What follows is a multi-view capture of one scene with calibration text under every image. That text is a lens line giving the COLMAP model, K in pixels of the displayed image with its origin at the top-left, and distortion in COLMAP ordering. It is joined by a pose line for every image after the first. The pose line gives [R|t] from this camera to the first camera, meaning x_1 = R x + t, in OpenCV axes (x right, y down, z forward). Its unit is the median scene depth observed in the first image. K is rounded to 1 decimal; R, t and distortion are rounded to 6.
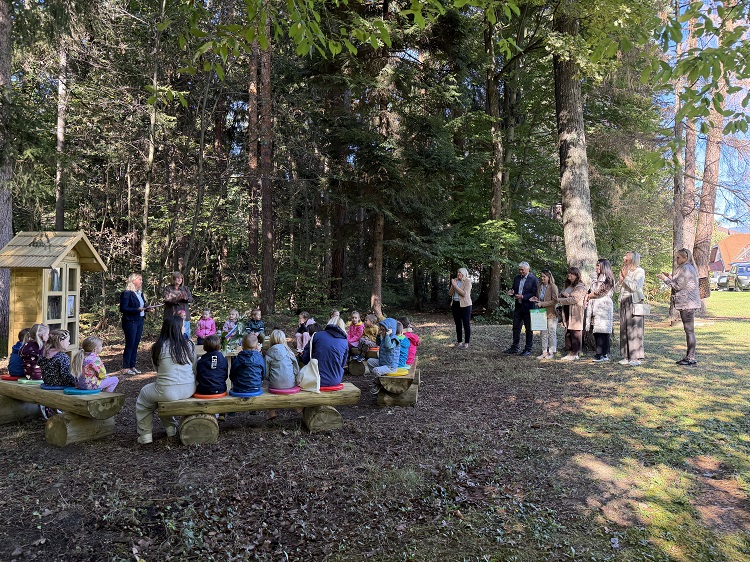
lens RADIAL K [[521.8, 0, 374.6], [0, 521.8, 281.2], [0, 0, 1]] dist [0.042000, -0.045492]
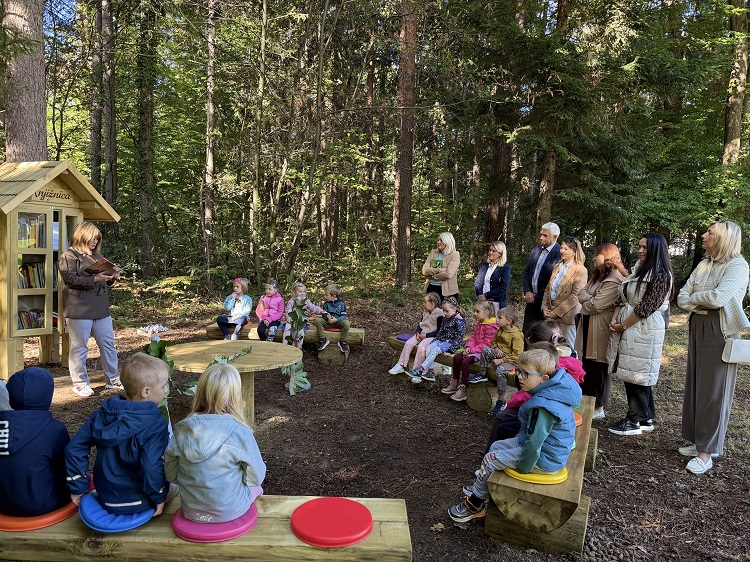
lens RADIAL K [[521.8, 0, 372.9], [0, 521.8, 282.9], [0, 0, 1]] dist [0.042000, -0.045492]
pose [[0.946780, 0.054069, -0.317306, 0.019247], [-0.030183, 0.996360, 0.079719, -0.001989], [0.320462, -0.065899, 0.944966, 0.246830]]
